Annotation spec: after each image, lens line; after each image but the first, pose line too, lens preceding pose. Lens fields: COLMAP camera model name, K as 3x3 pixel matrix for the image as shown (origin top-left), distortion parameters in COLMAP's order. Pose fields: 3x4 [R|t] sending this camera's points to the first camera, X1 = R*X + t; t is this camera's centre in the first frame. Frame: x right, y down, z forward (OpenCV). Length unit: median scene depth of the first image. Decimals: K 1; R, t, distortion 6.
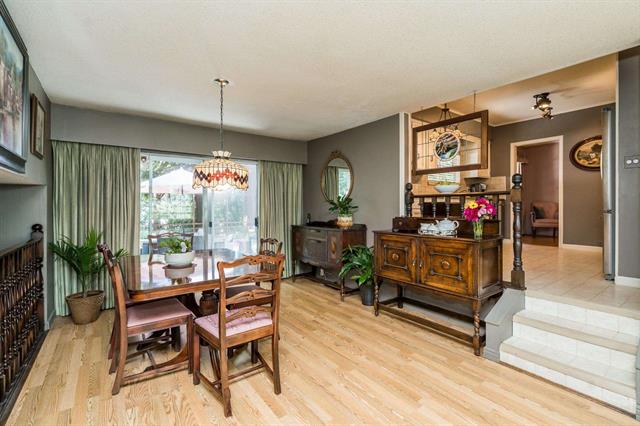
lens RADIAL K [[292.5, 0, 325.1], [0, 292.5, 210.3], [0, 0, 1]] dist [-0.002166, -0.000295]
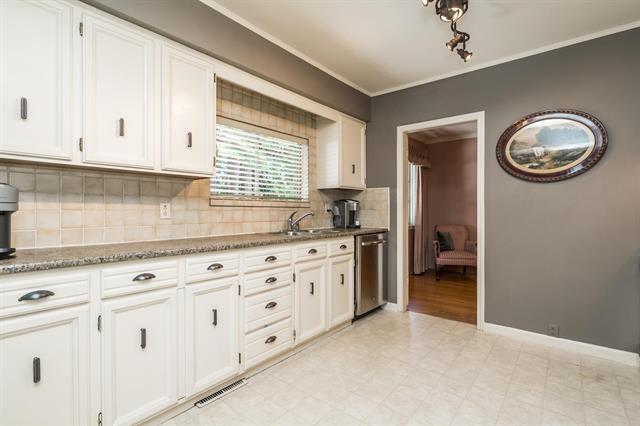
lens RADIAL K [[300.1, 0, 320.0], [0, 300.1, 213.0], [0, 0, 1]] dist [0.000320, -0.000062]
pose [[0.973205, 0.000009, 0.229939, 0.362536], [0.000577, 0.999997, -0.002482, -0.067723], [-0.229938, 0.002548, 0.973202, 0.485834]]
